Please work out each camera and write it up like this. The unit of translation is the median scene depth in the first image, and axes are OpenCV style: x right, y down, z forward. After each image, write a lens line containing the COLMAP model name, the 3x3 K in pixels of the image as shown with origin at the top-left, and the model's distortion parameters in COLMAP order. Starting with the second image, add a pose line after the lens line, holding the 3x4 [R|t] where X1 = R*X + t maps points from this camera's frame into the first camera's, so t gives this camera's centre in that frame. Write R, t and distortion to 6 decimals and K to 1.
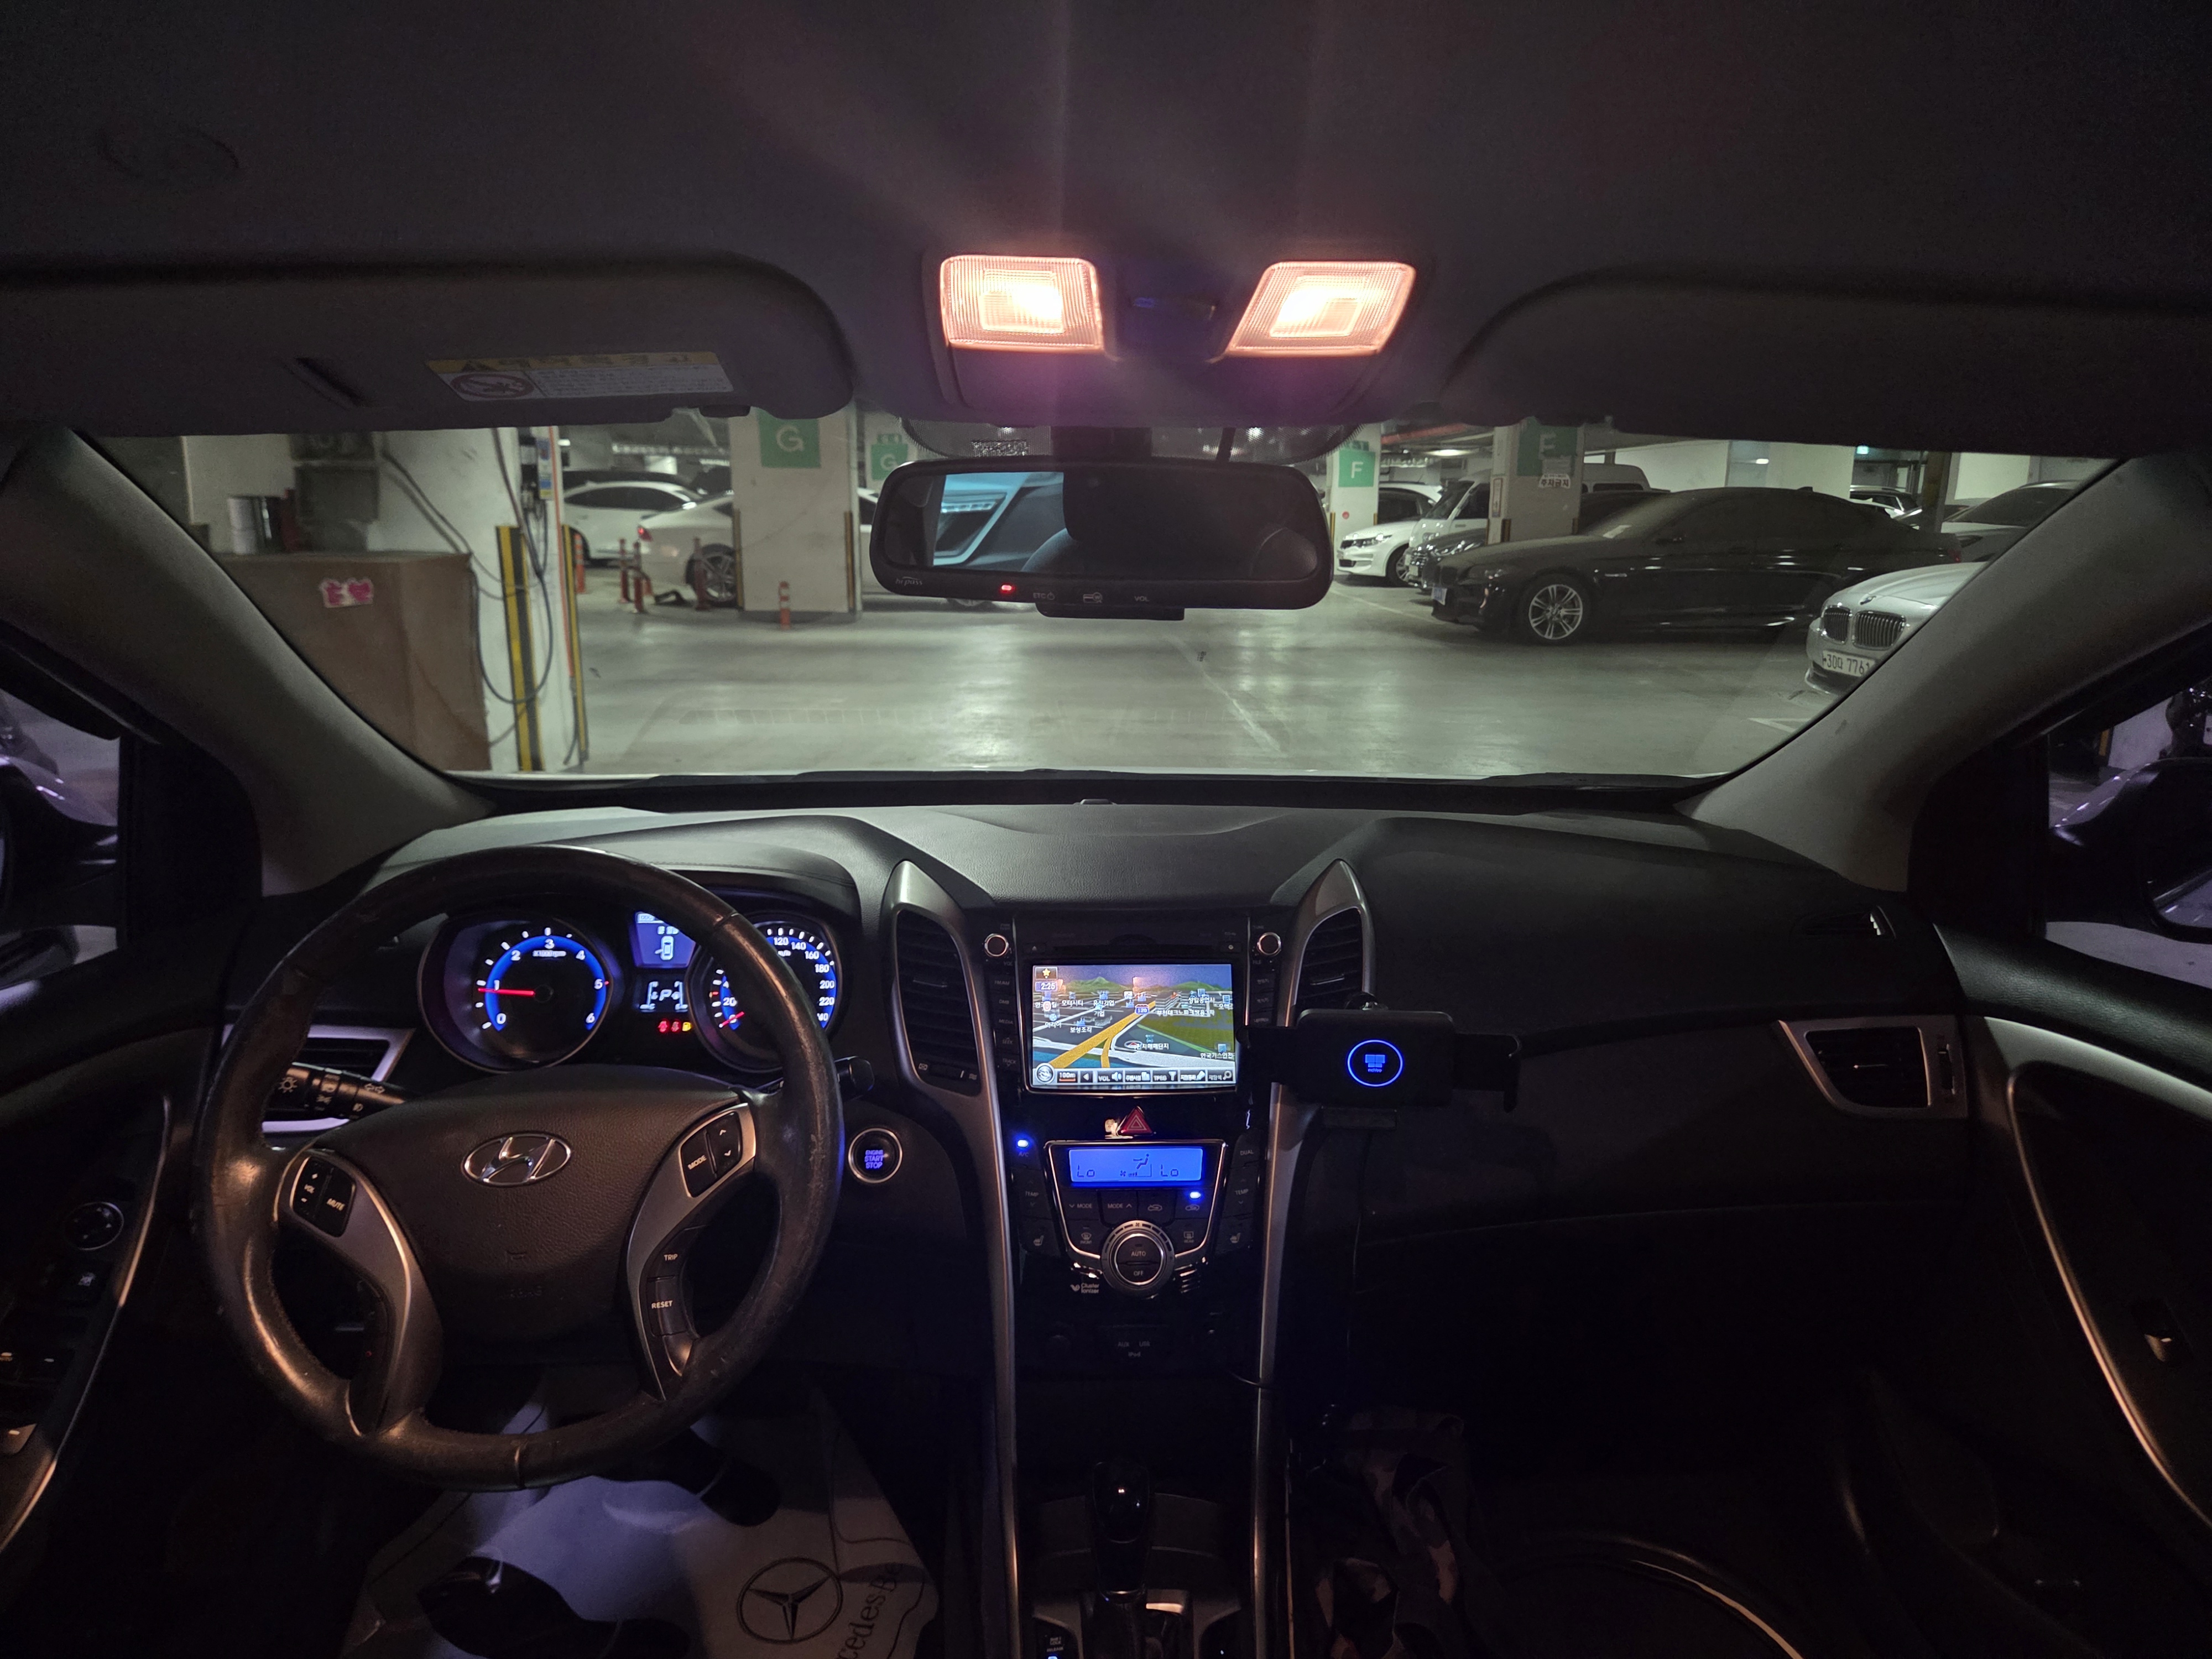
lens RADIAL K [[1497.5, 0, 1125.1], [0, 1497.5, 812.2], [0, 0, 1]] dist [0.038646, -0.038050]
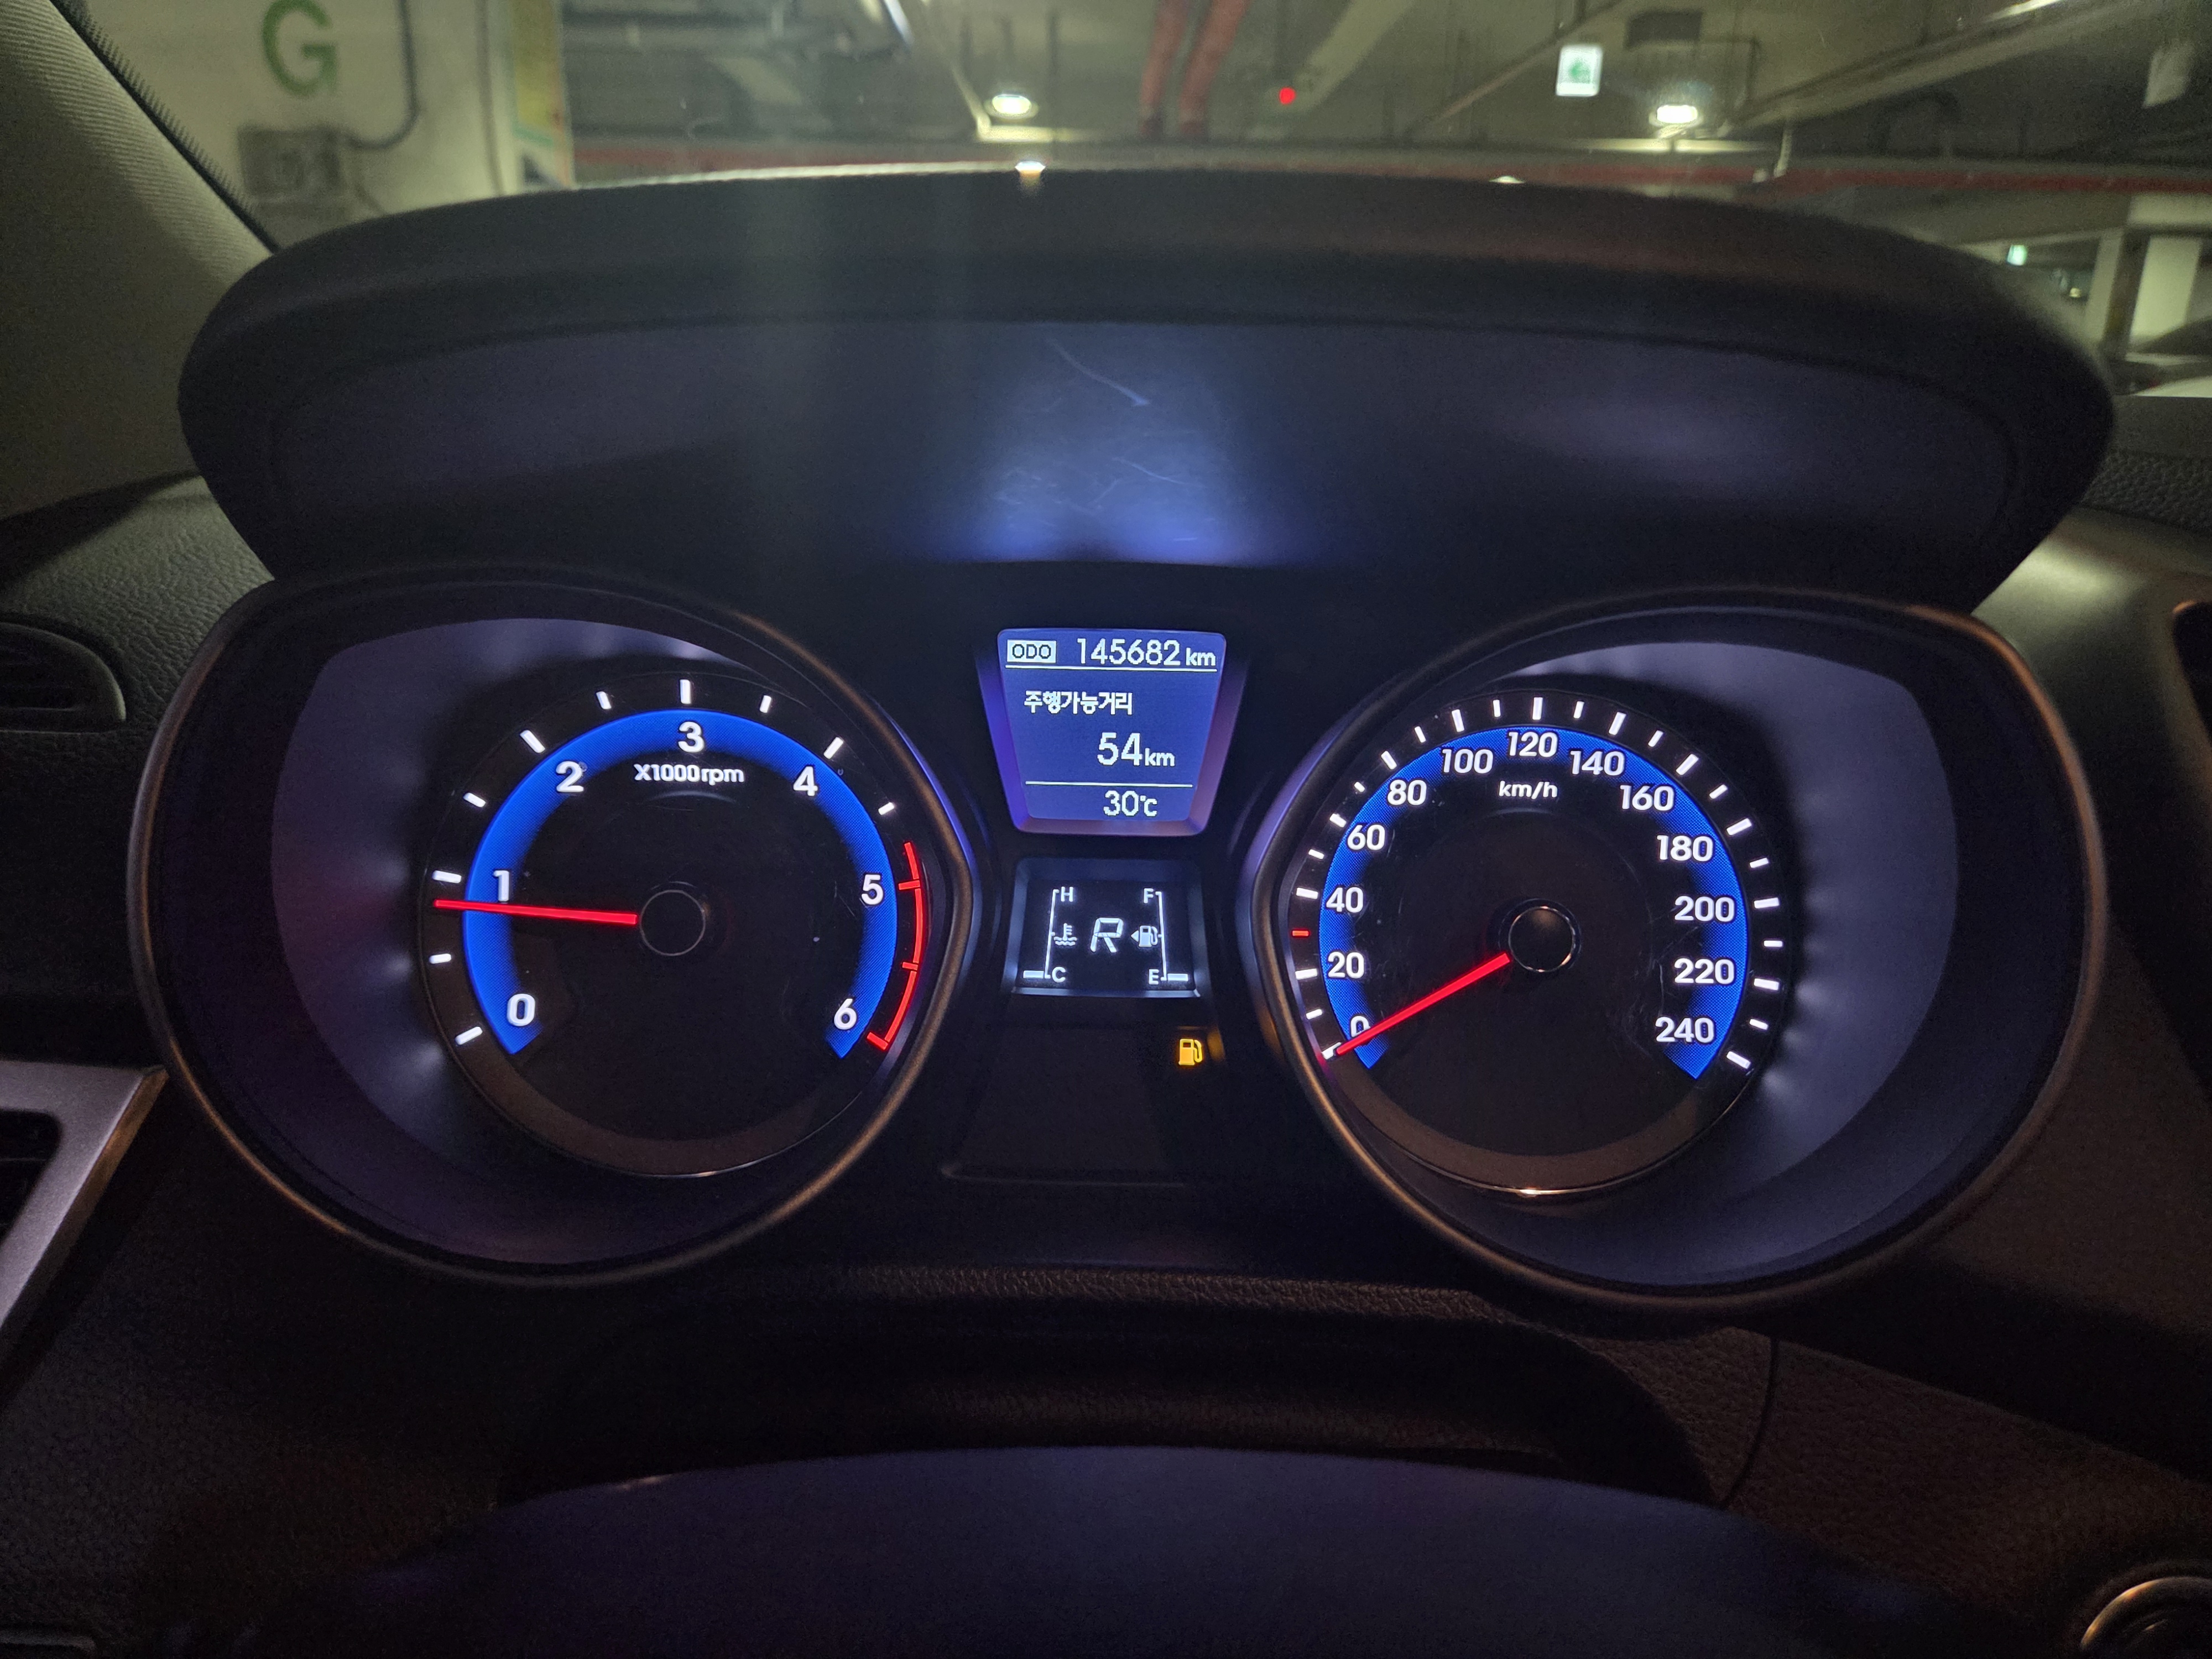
lens RADIAL K [[1497.5, 0, 1092.5], [0, 1497.5, 828.9], [0, 0, 1]] dist [0.038646, -0.038050]
pose [[0.998600, 0.018452, -0.049564, -0.295890], [-0.014132, 0.996182, 0.086151, 0.079273], [0.050965, -0.085330, 0.995048, 0.731483]]
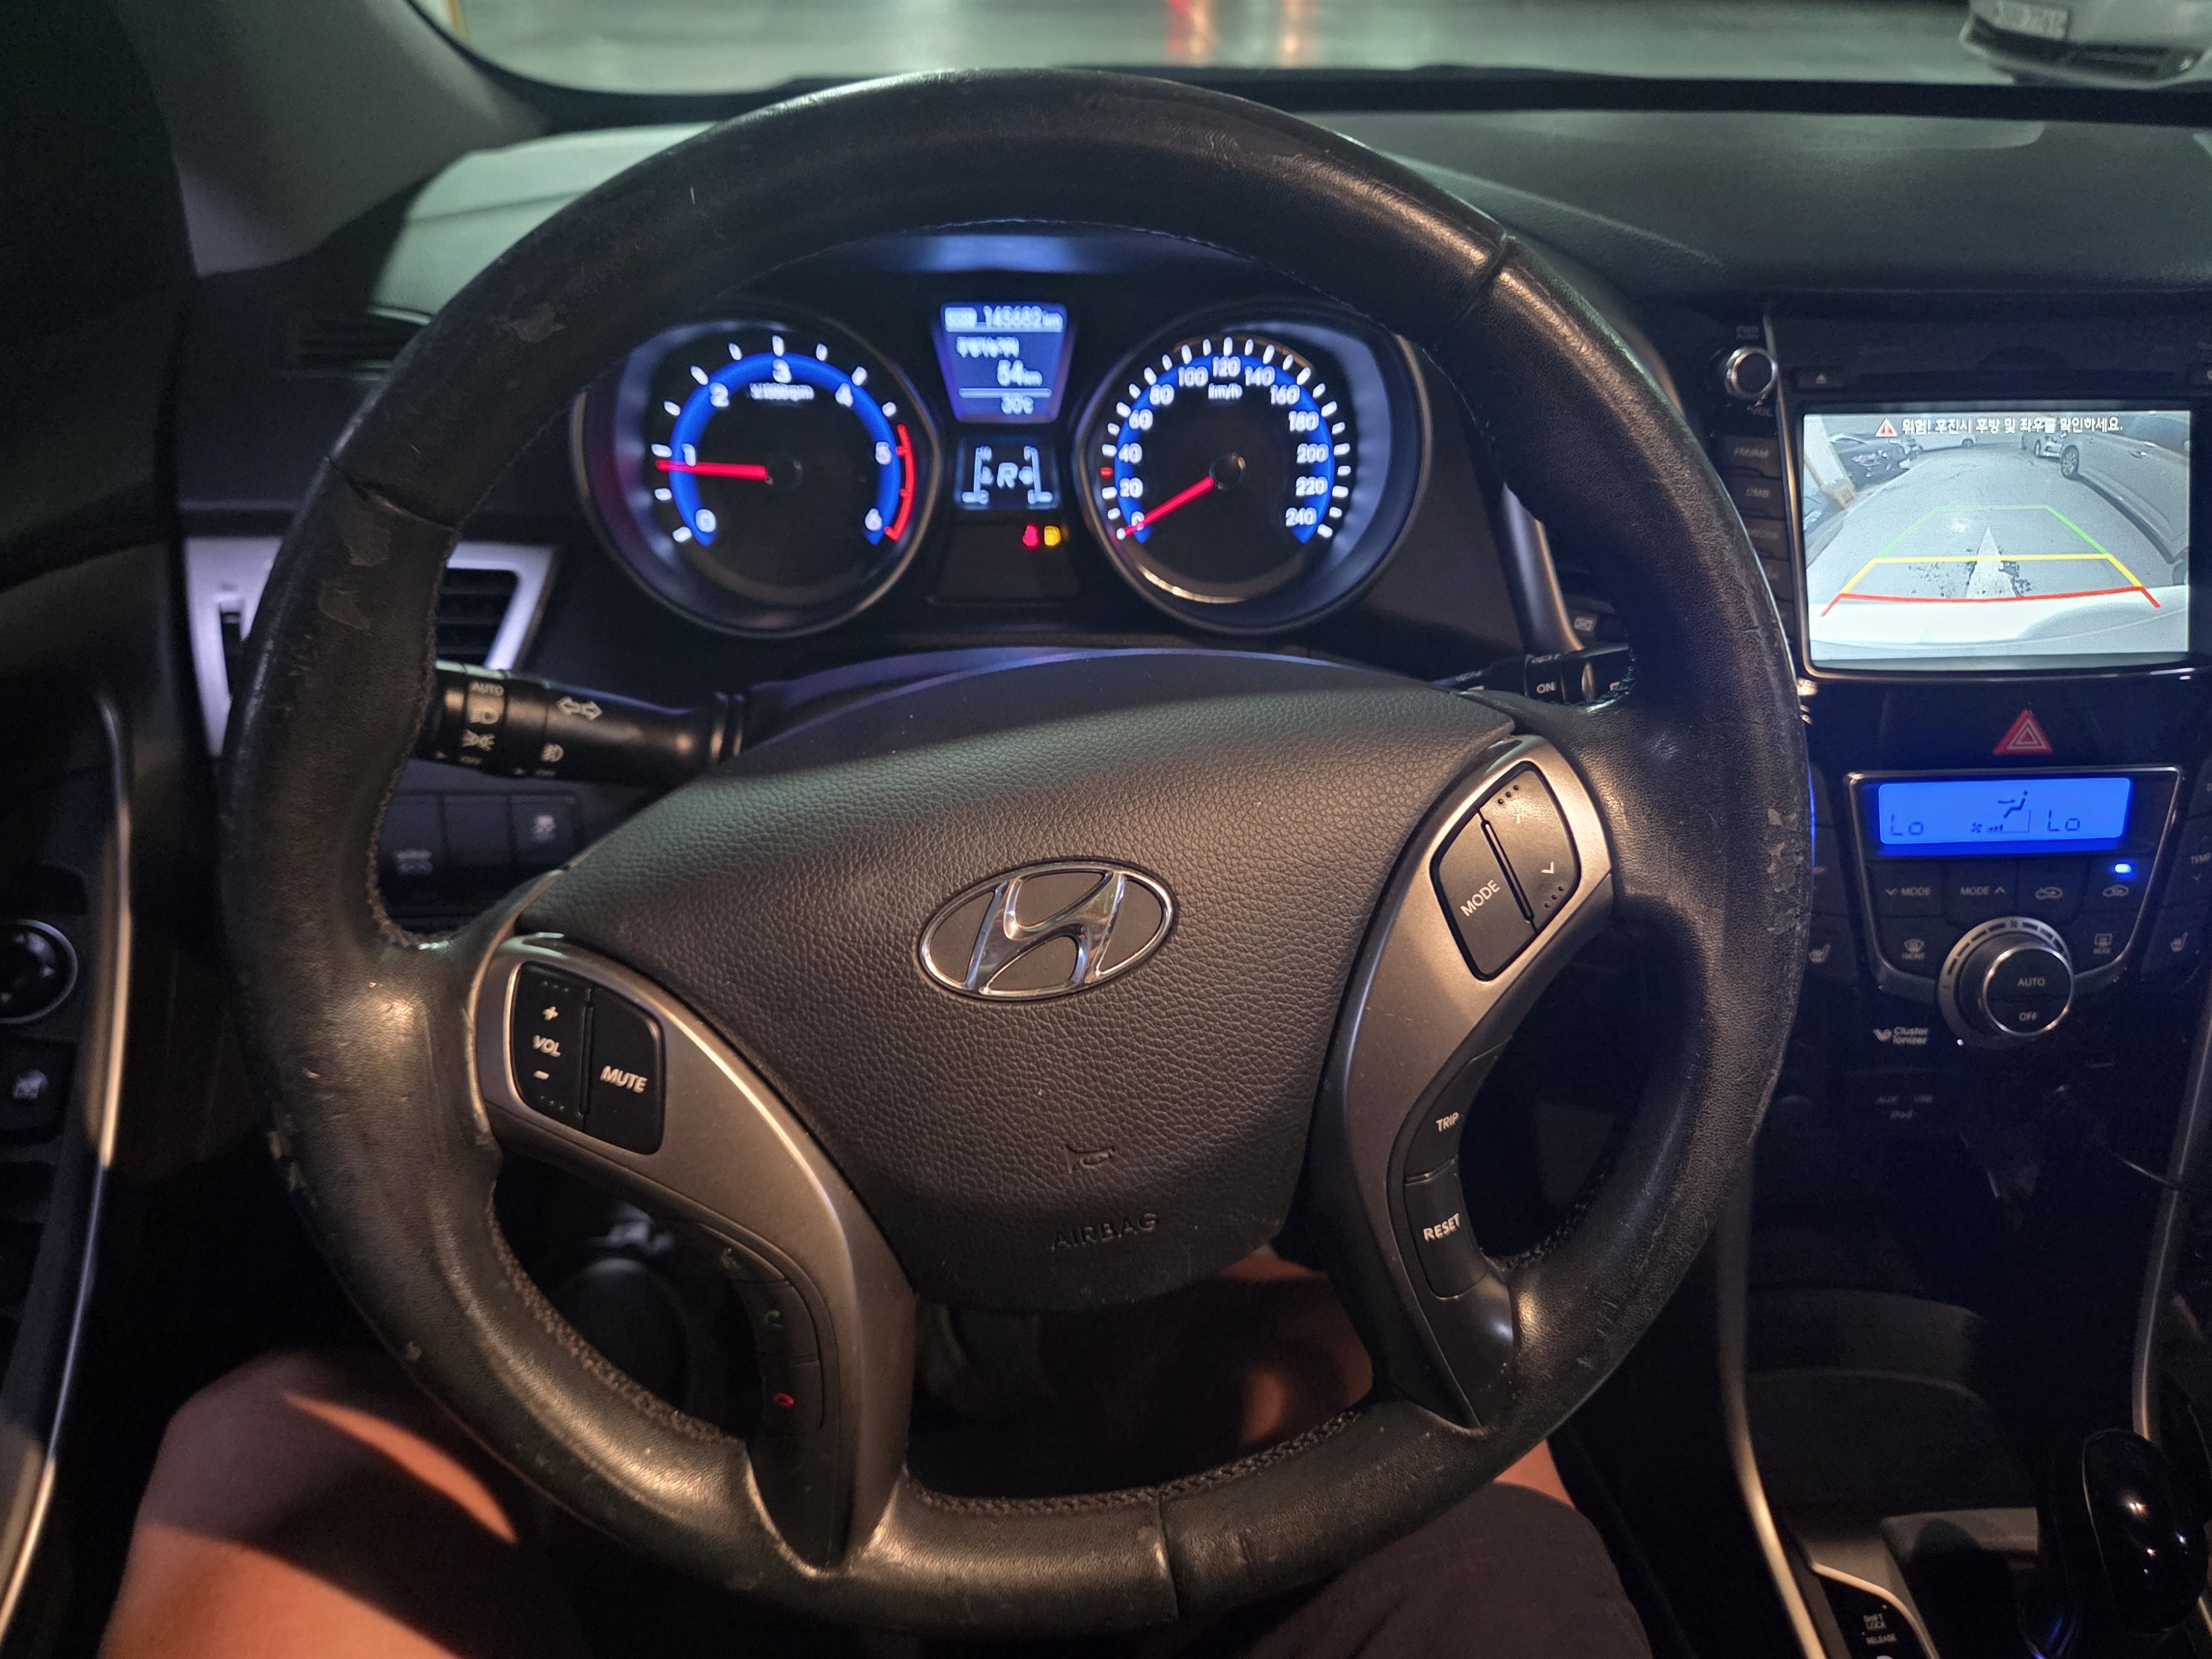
lens RADIAL K [[1497.5, 0, 1086.2], [0, 1497.5, 846.9], [0, 0, 1]] dist [0.038646, -0.038050]
pose [[0.999991, -0.002762, 0.003279, -0.280807], [0.001358, 0.929450, 0.368945, 0.048859], [-0.004067, -0.368937, 0.929445, 0.463843]]
